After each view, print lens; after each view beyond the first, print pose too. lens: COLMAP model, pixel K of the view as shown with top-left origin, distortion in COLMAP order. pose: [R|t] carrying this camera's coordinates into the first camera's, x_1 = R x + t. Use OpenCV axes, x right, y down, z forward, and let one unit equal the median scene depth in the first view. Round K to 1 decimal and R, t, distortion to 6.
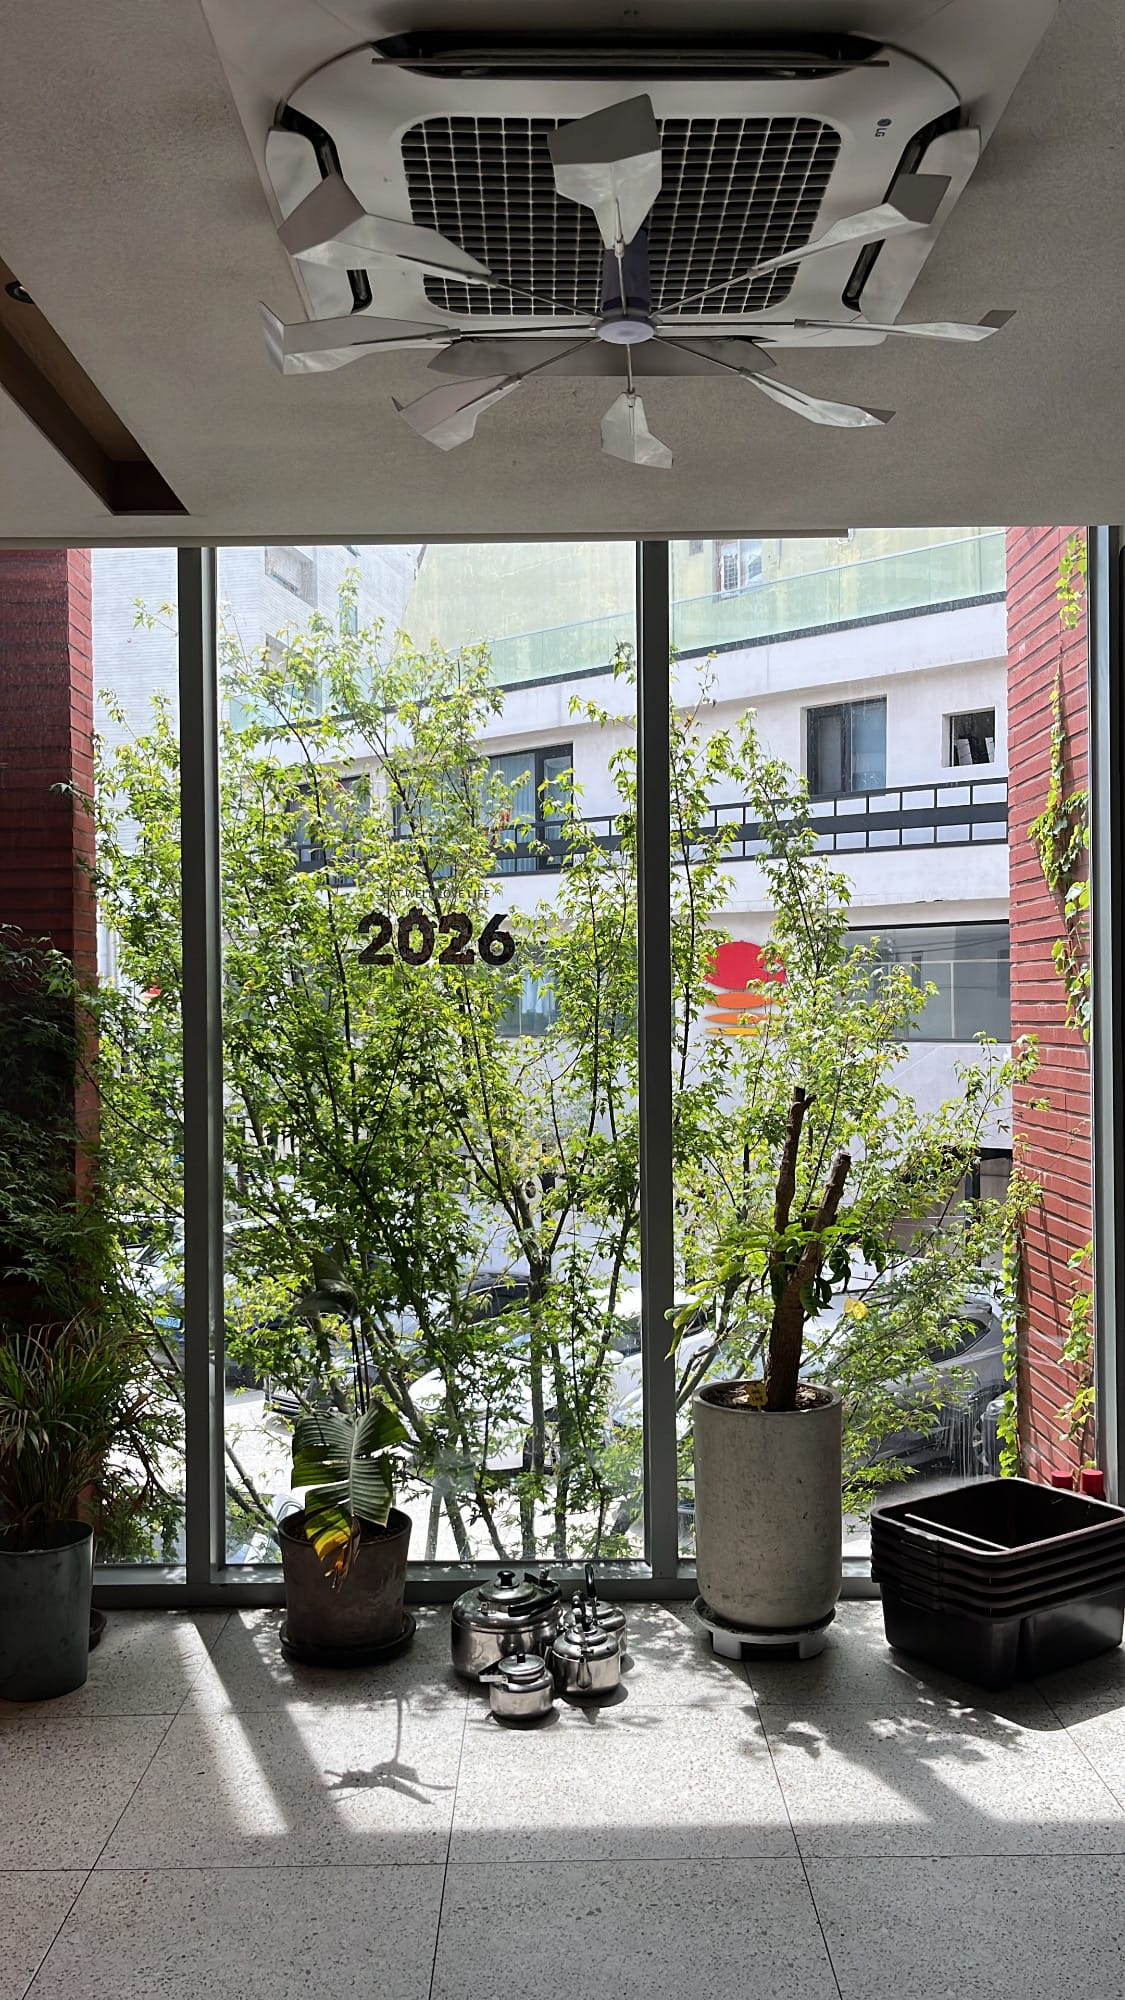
lens RADIAL K [[1620.3, 0, 564.3], [0, 1620.3, 1005.8], [0, 0, 1]] dist [0.053830, 0.000646]
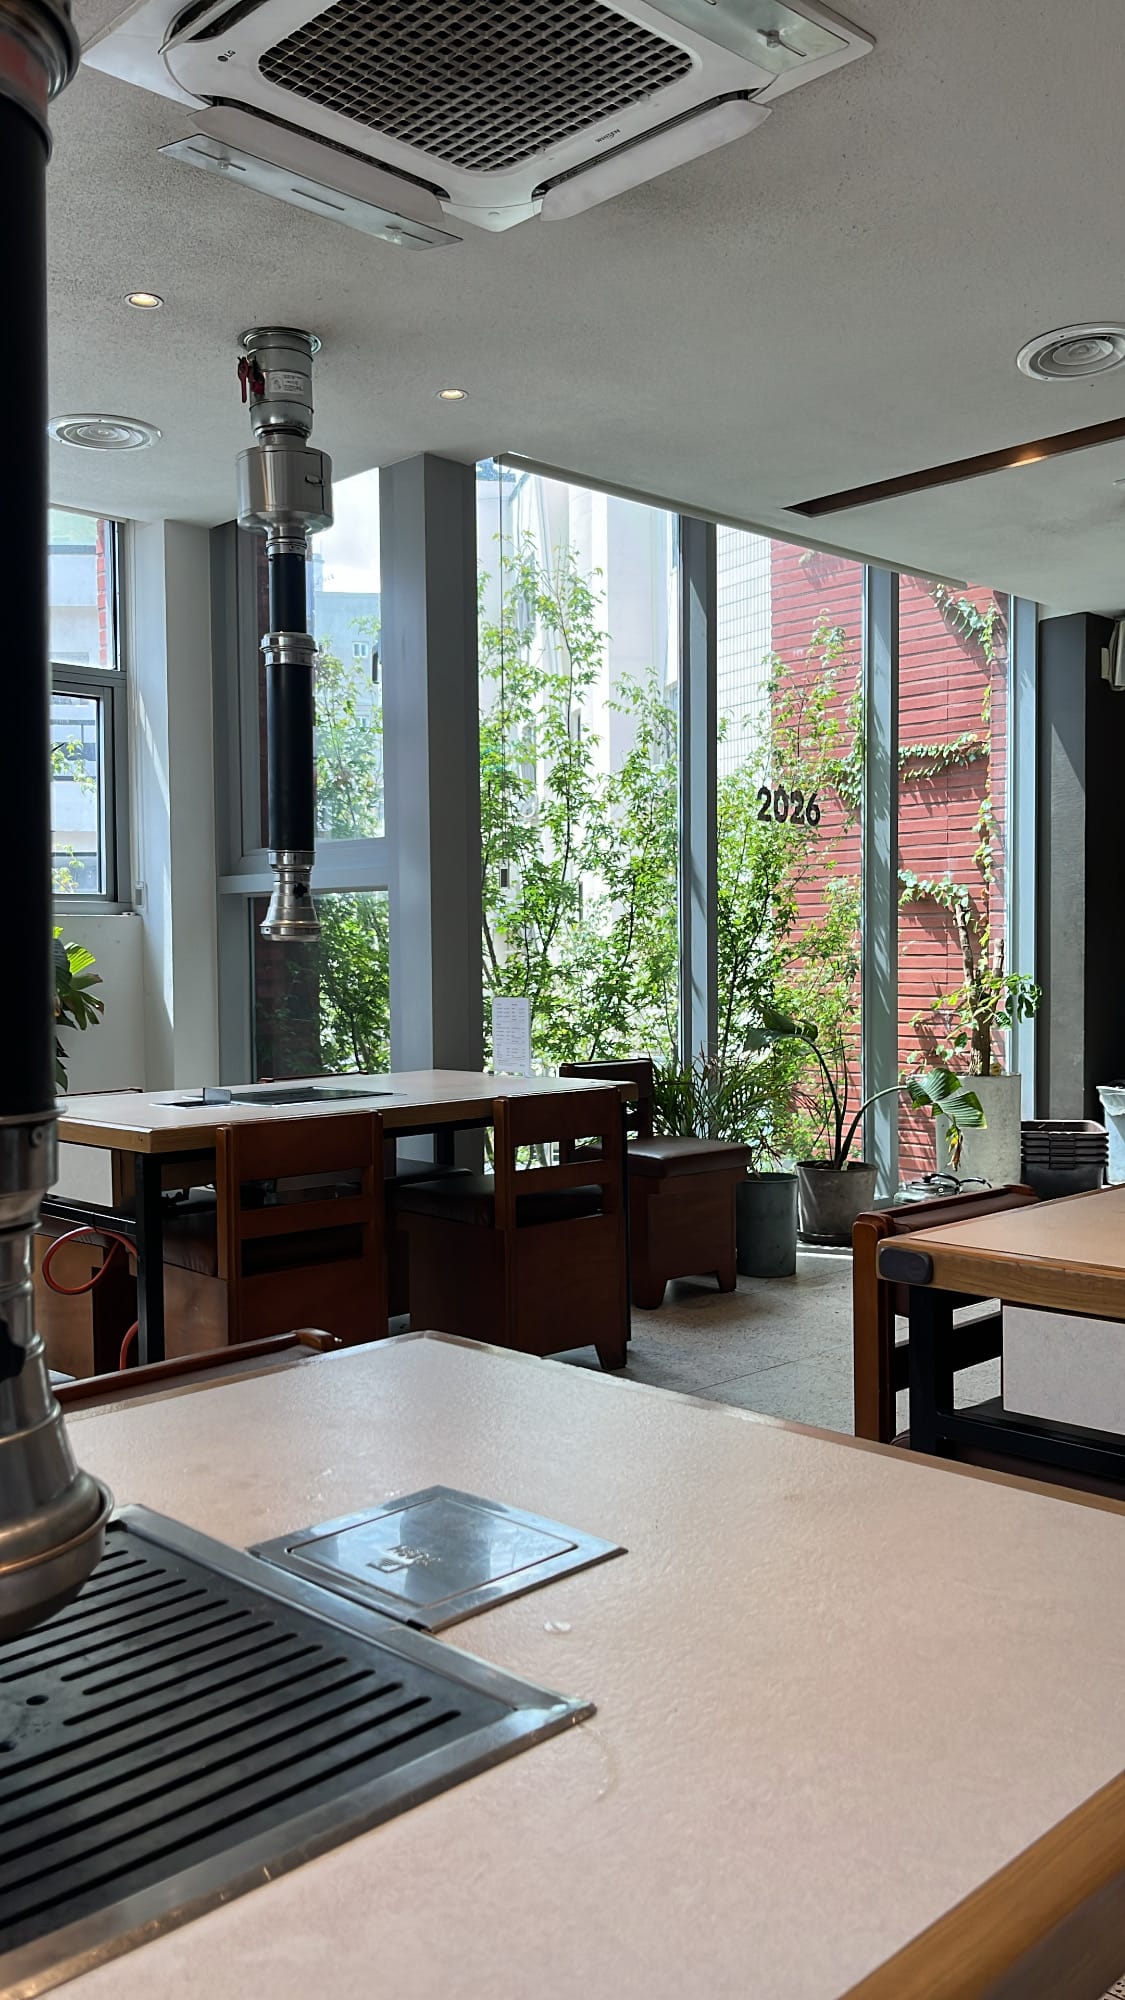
lens RADIAL K [[1620.3, 0, 563.0], [0, 1620.3, 996.7], [0, 0, 1]] dist [0.053830, 0.000646]
pose [[0.714925, -0.024285, 0.698780, -1.303876], [-0.006979, 0.999099, 0.041862, 0.075137], [-0.699167, -0.034805, 0.714111, 0.051363]]
